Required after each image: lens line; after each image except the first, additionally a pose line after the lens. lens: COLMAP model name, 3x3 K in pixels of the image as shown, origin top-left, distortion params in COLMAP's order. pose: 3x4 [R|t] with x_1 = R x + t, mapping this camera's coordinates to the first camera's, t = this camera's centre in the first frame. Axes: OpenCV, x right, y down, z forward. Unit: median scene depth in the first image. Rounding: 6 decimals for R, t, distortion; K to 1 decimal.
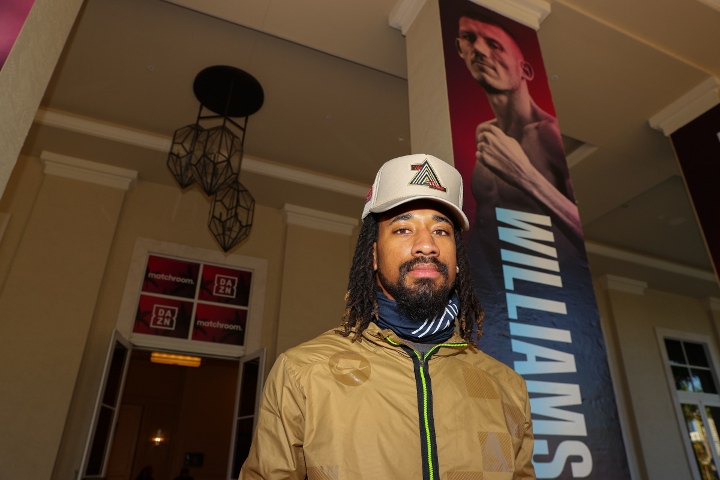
lens RADIAL K [[500.5, 0, 347.1], [0, 500.5, 240.0], [0, 0, 1]] dist [-0.043223, 0.001929]
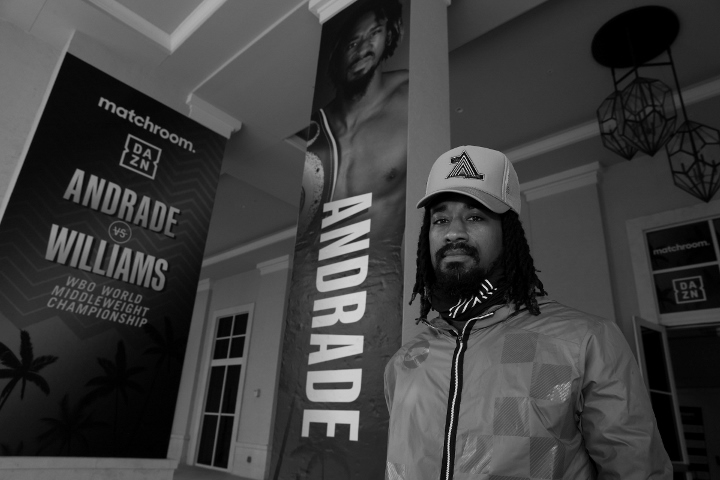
lens RADIAL K [[500.5, 0, 347.1], [0, 500.5, 240.0], [0, 0, 1]] dist [-0.043223, 0.001929]
pose [[0.409413, -0.340225, -0.846539, 0.180326], [0.352333, 0.914846, -0.197279, 0.029381], [0.841571, -0.217495, 0.494422, 0.048156]]
